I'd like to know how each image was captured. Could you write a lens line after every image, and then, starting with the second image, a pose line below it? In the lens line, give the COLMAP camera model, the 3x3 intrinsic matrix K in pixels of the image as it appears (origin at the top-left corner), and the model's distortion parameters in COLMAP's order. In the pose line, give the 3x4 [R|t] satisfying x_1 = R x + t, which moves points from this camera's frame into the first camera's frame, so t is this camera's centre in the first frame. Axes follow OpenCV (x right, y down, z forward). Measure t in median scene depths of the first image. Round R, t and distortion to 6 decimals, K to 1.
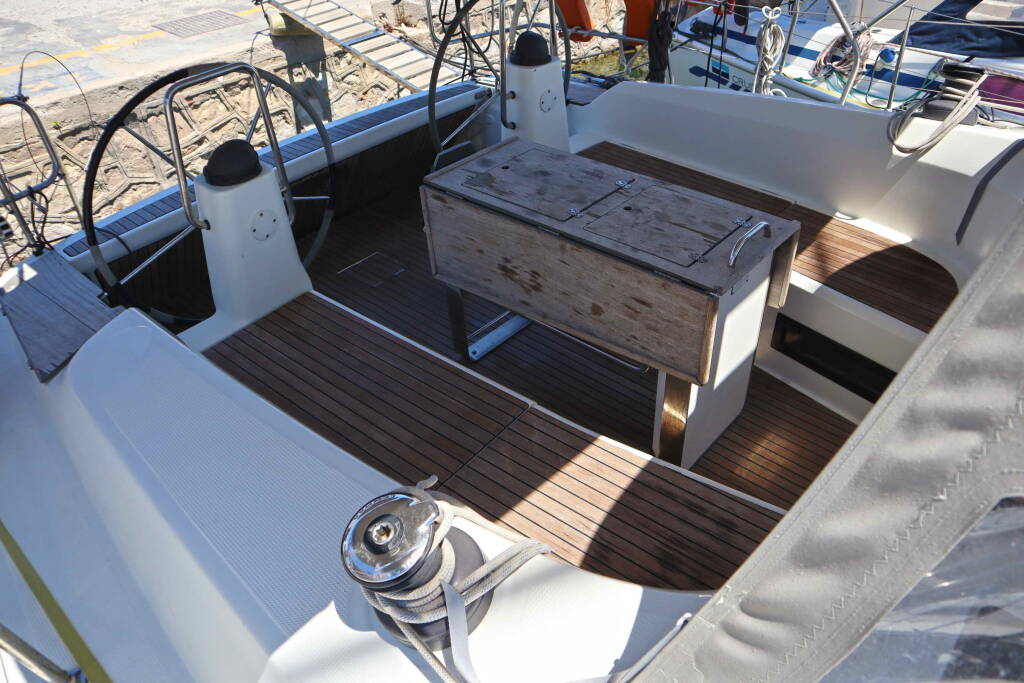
lens RADIAL K [[705.4, 0, 511.3], [0, 705.4, 336.6], [0, 0, 1]] dist [-0.112630, 0.063842]
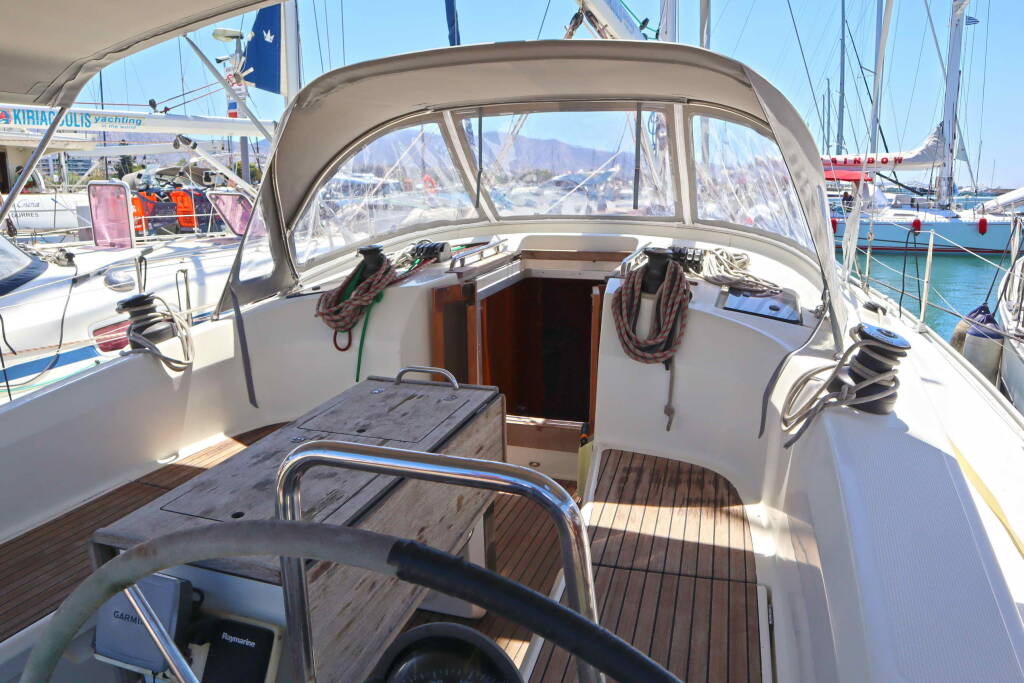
lens RADIAL K [[705.4, 0, 511.3], [0, 705.4, 336.6], [0, 0, 1]] dist [-0.112630, 0.063842]
pose [[-0.373244, -0.181676, 0.909771, -0.700506], [0.606035, 0.694742, 0.387369, -0.504781], [-0.702432, 0.695936, -0.149206, 0.938019]]
